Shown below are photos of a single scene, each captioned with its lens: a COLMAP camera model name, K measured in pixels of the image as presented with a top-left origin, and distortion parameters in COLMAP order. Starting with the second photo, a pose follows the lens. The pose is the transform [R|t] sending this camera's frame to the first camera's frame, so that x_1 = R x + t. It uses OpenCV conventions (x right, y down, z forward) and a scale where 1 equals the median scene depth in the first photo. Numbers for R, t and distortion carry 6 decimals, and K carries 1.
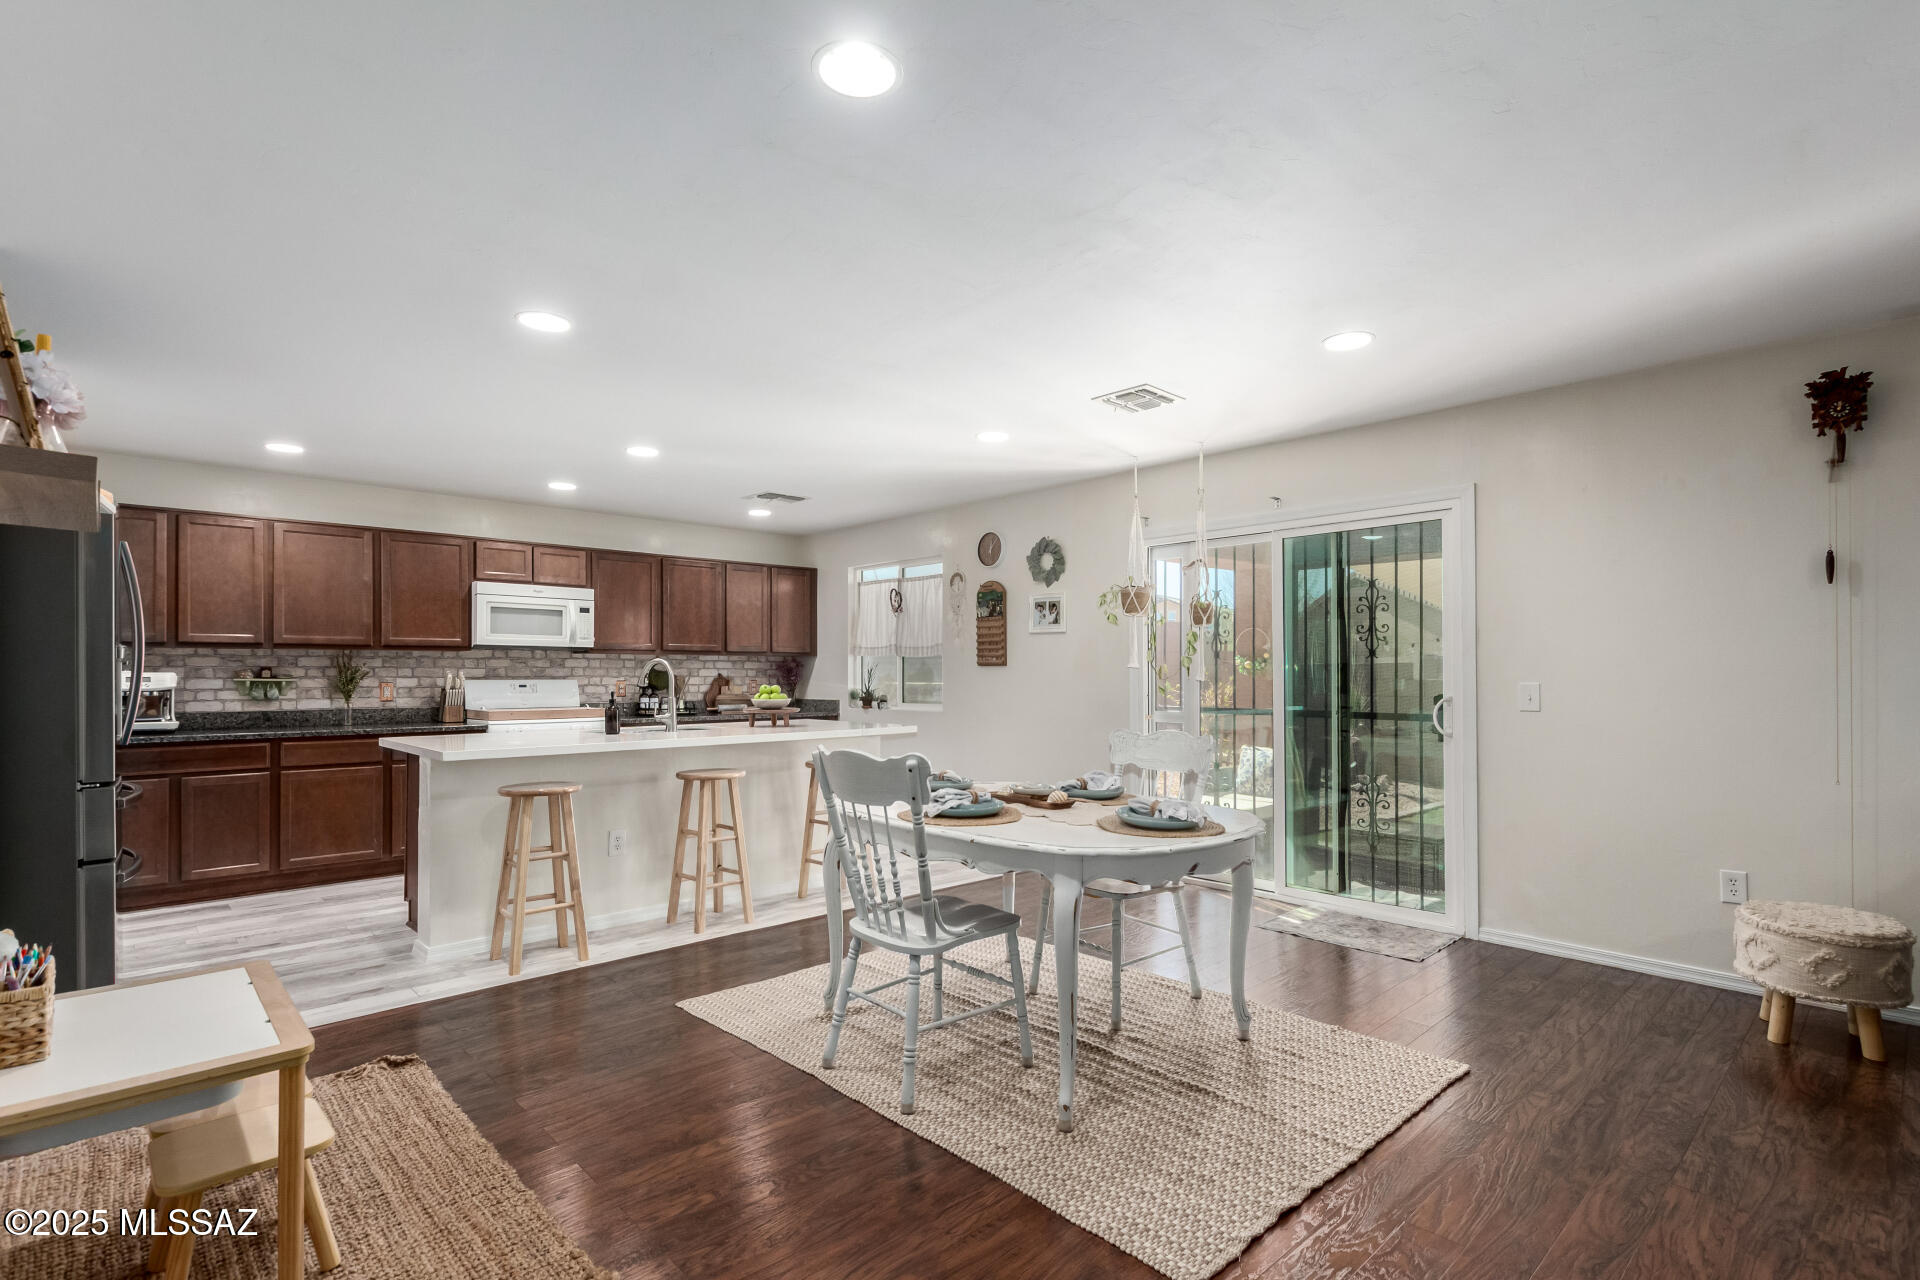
lens RADIAL K [[911.5, 0, 964.1], [0, 911.5, 668.1], [0, 0, 1]] dist [0.018375, -0.000361]
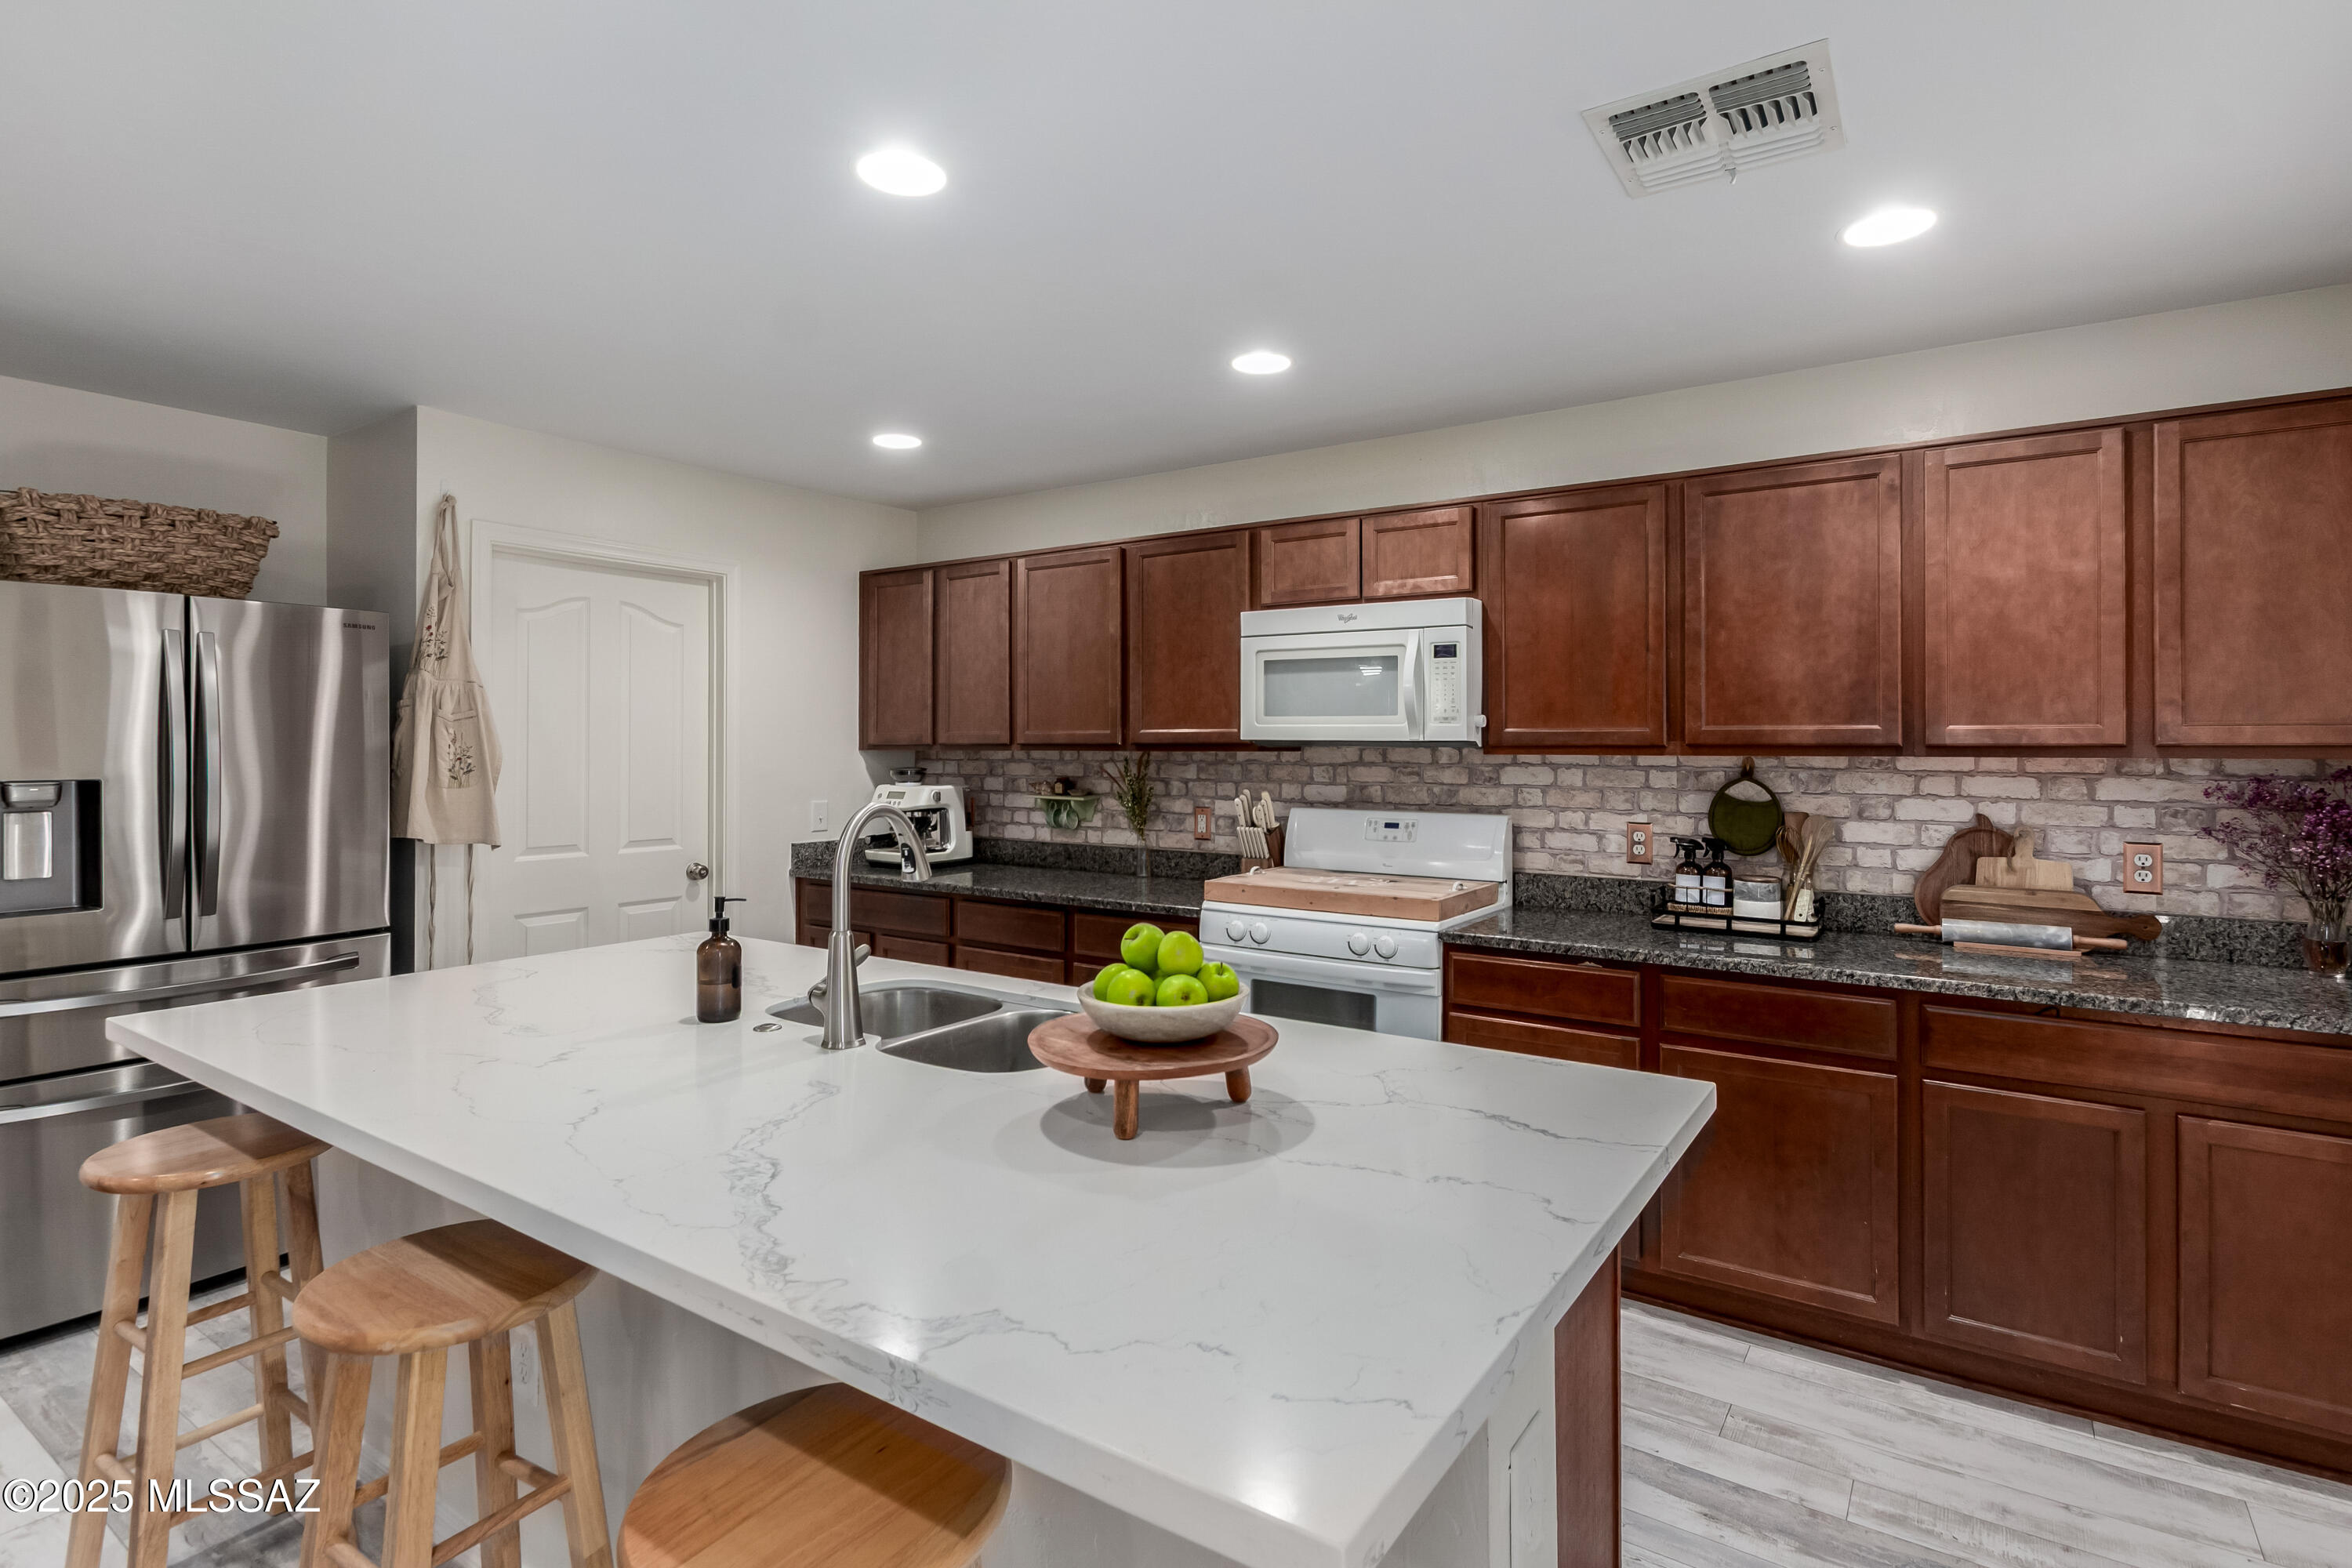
lens RADIAL K [[1147.6, 0, 1194.2], [0, 1147.6, 727.4], [0, 0, 1]] dist [0.019405, 0.000241]
pose [[0.232121, -0.011479, -0.972619, 0.062923], [0.004639, 0.999932, -0.010695, -0.025761], [0.972676, -0.002029, 0.232159, 0.819591]]
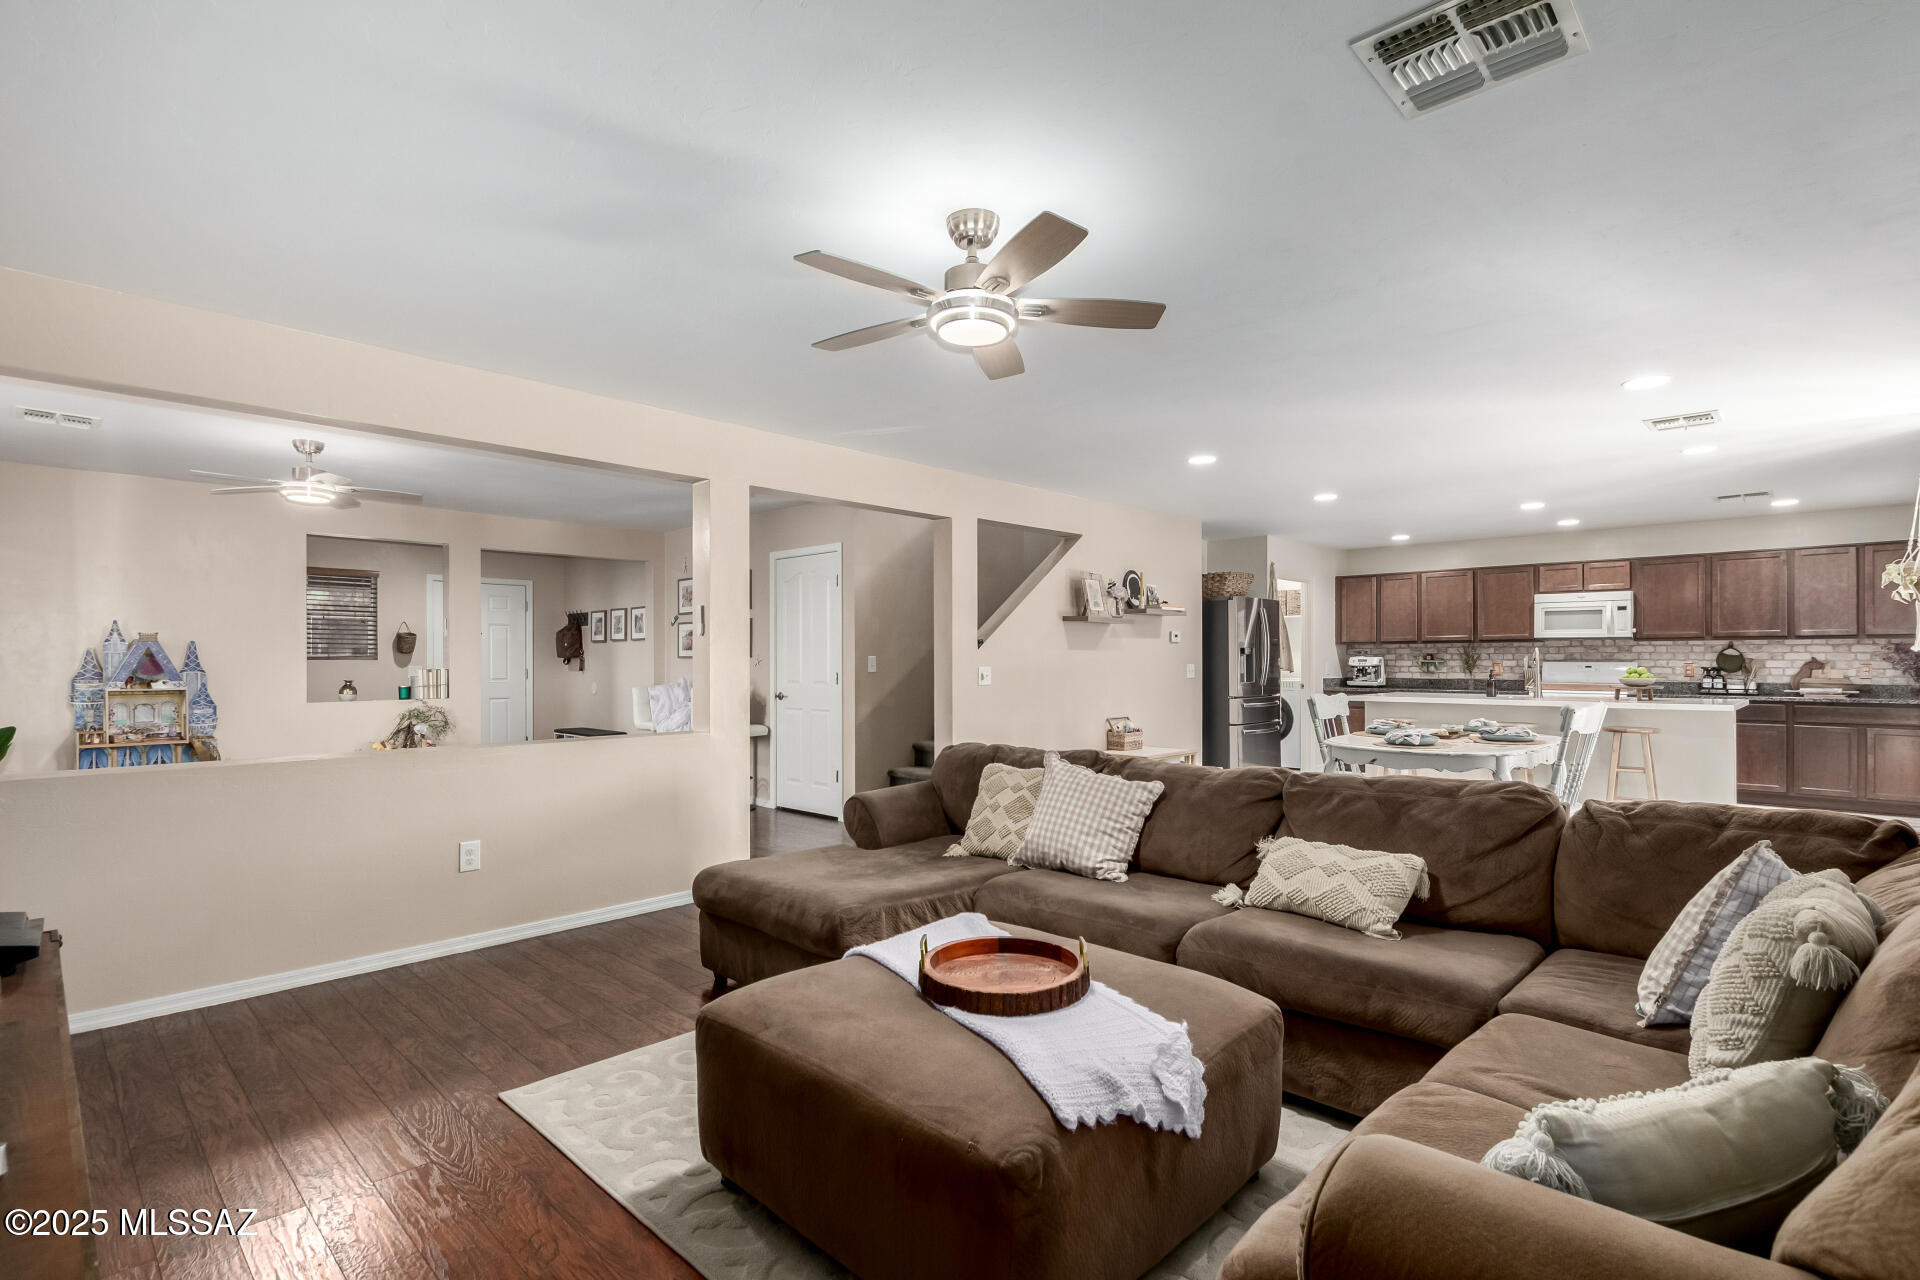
lens RADIAL K [[903.7, 0, 981.8], [0, 903.7, 651.1], [0, 0, 1]] dist [-0.000691, -0.000363]
pose [[0.070649, -0.003863, -0.997494, 0.831415], [0.010619, 0.999939, -0.003120, -0.009361], [0.997445, -0.010372, 0.070686, 0.017564]]
